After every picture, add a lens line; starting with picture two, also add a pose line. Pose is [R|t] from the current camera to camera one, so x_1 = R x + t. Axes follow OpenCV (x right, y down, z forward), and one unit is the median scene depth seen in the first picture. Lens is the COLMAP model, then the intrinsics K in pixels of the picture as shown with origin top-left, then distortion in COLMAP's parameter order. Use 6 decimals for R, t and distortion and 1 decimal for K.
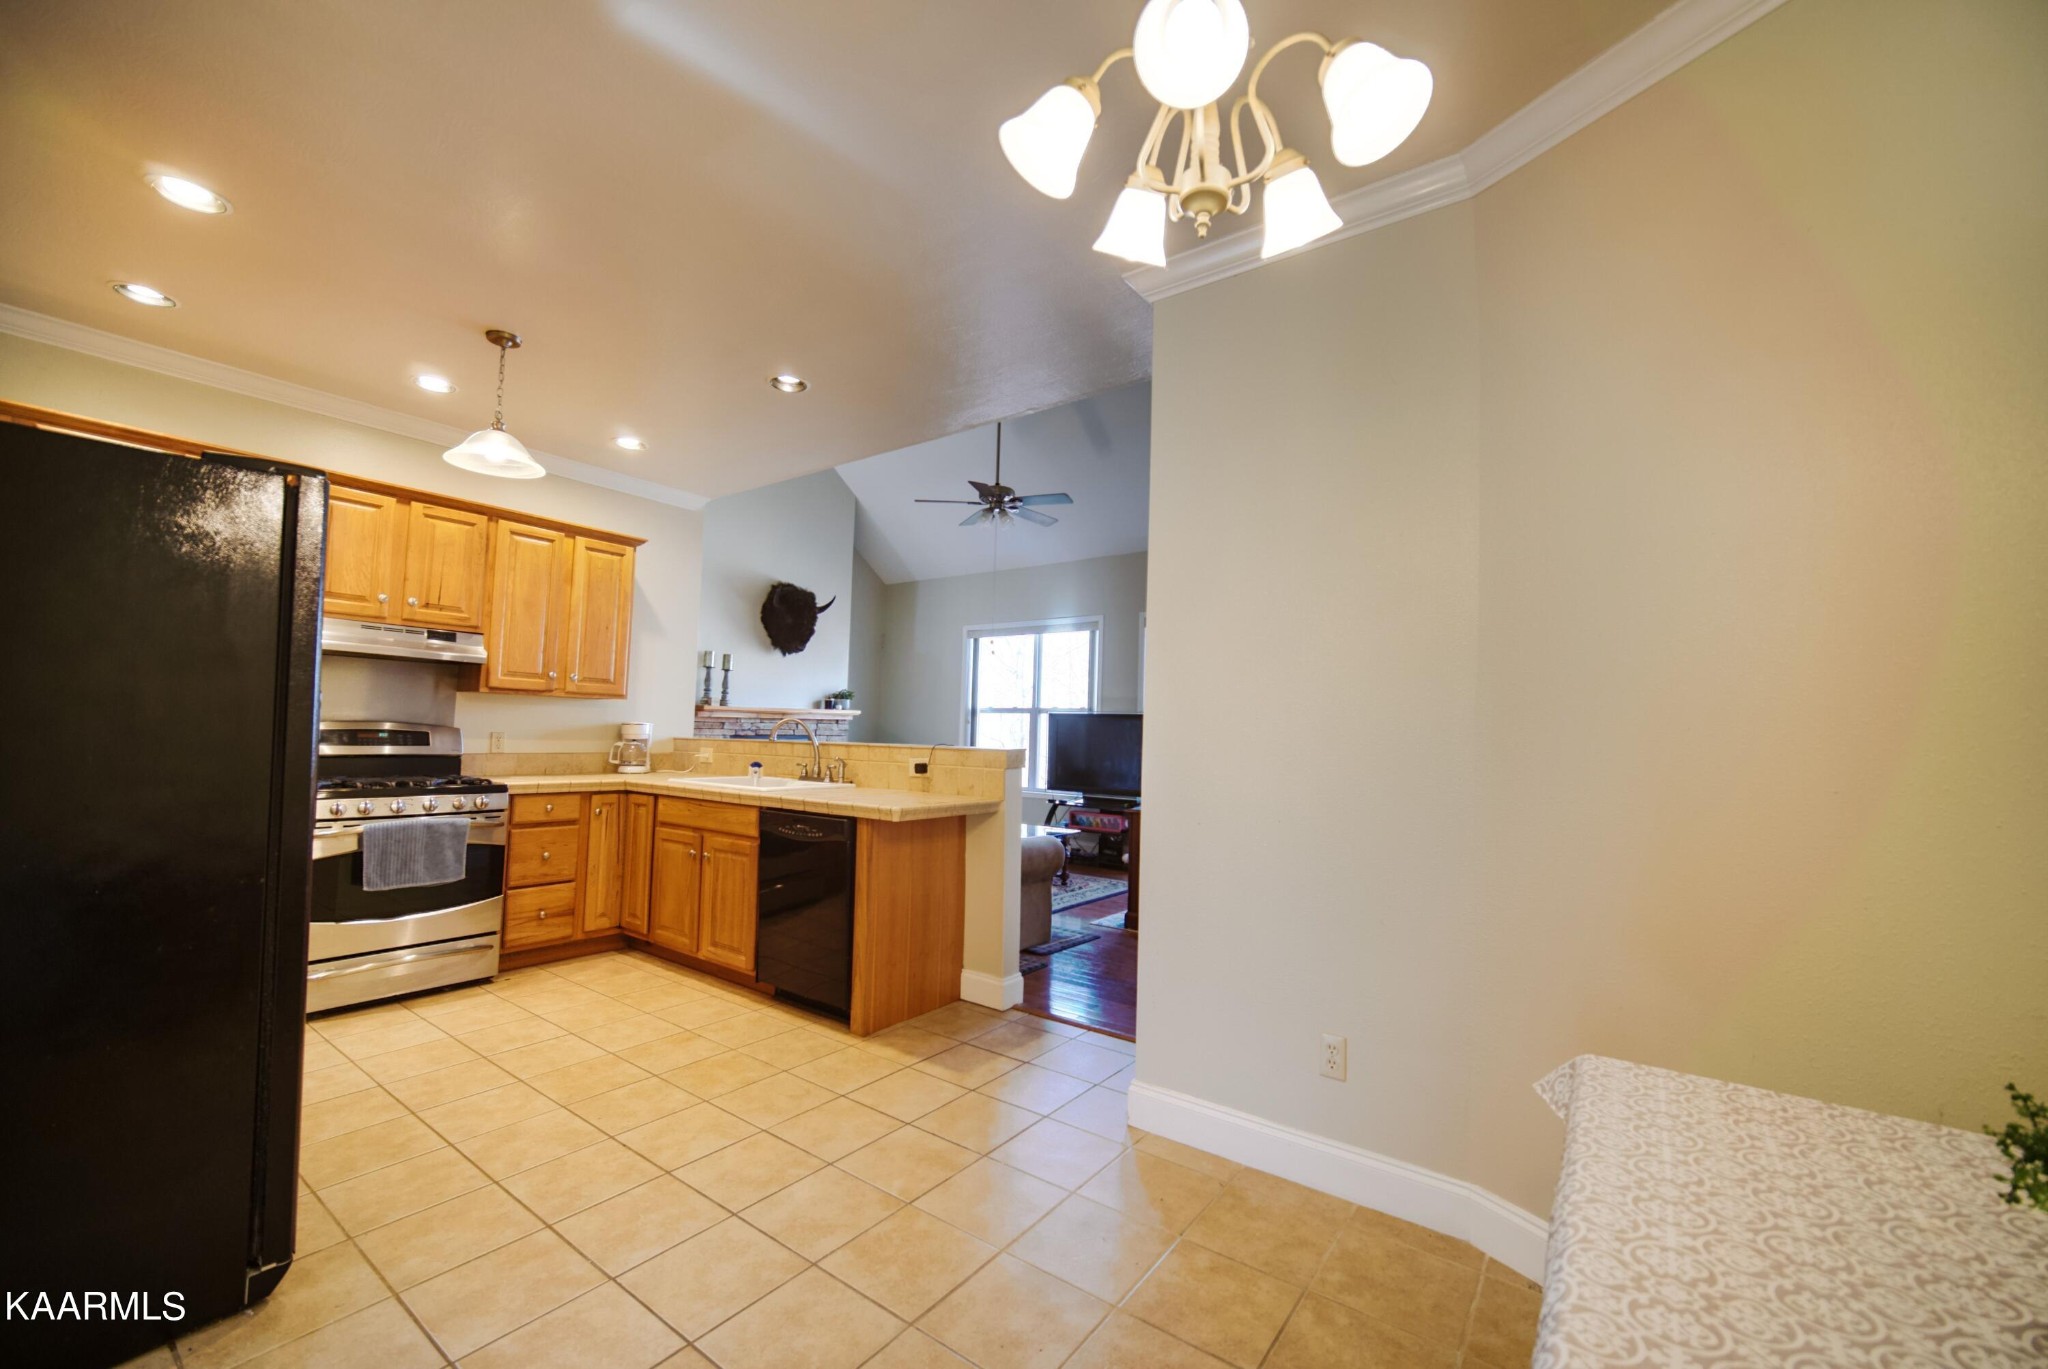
lens RADIAL K [[808.0, 0, 1027.1], [0, 808.0, 689.4], [0, 0, 1]] dist [0.000891, -0.000152]
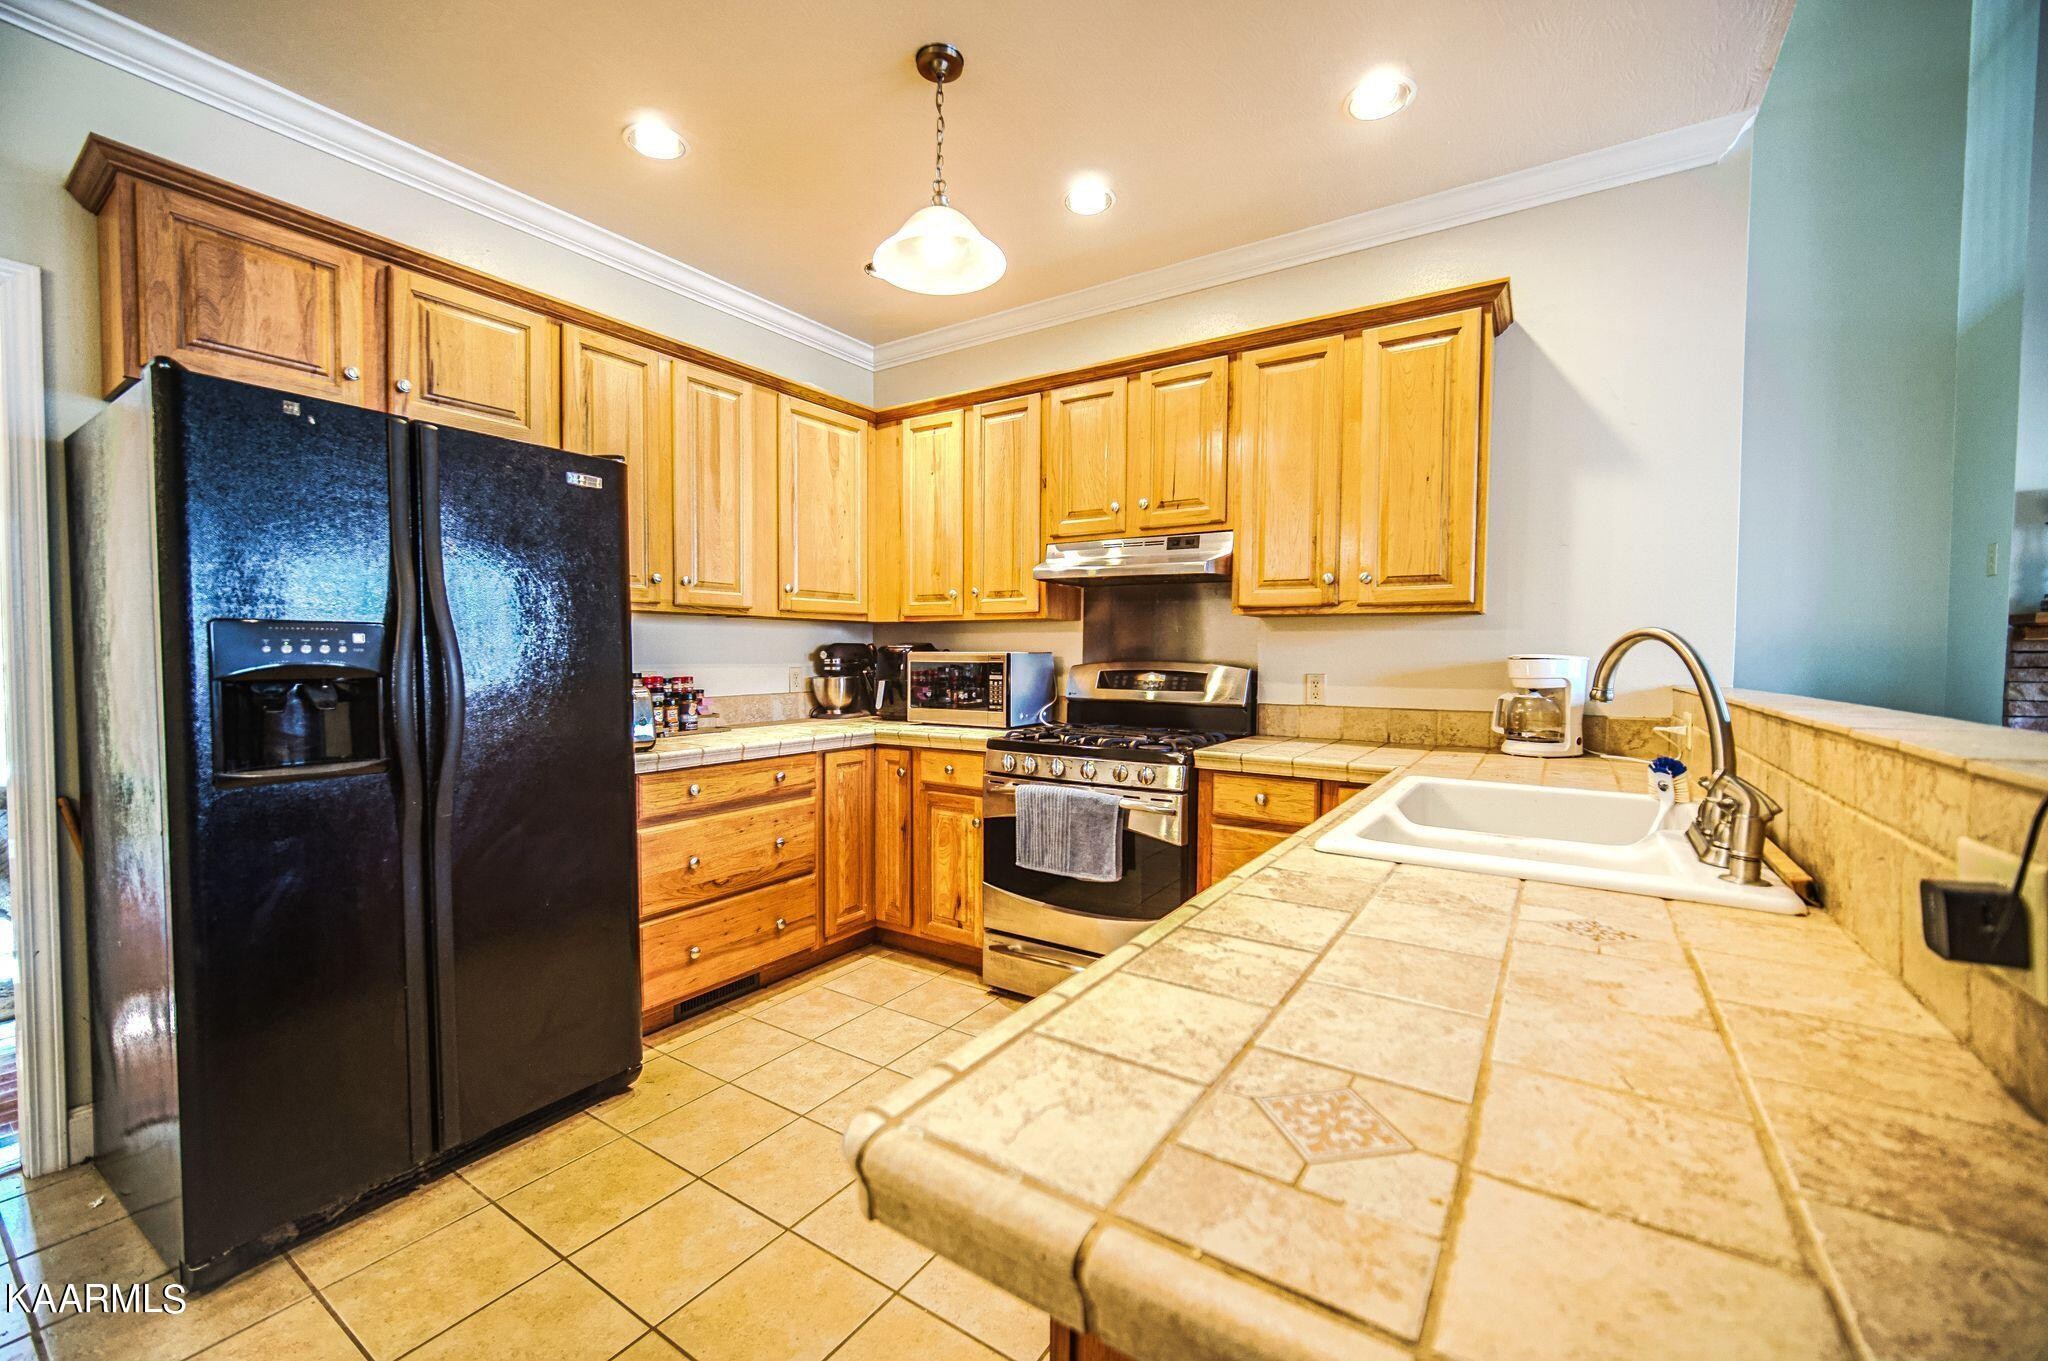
lens RADIAL K [[808.0, 0, 1024.2], [0, 808.0, 682.9], [0, 0, 1]] dist [0.000891, -0.000152]
pose [[0.050515, 0.008215, -0.998690, 0.001171], [0.050343, 0.998674, 0.010761, 0.040423], [0.997454, -0.050821, 0.050034, 0.717444]]
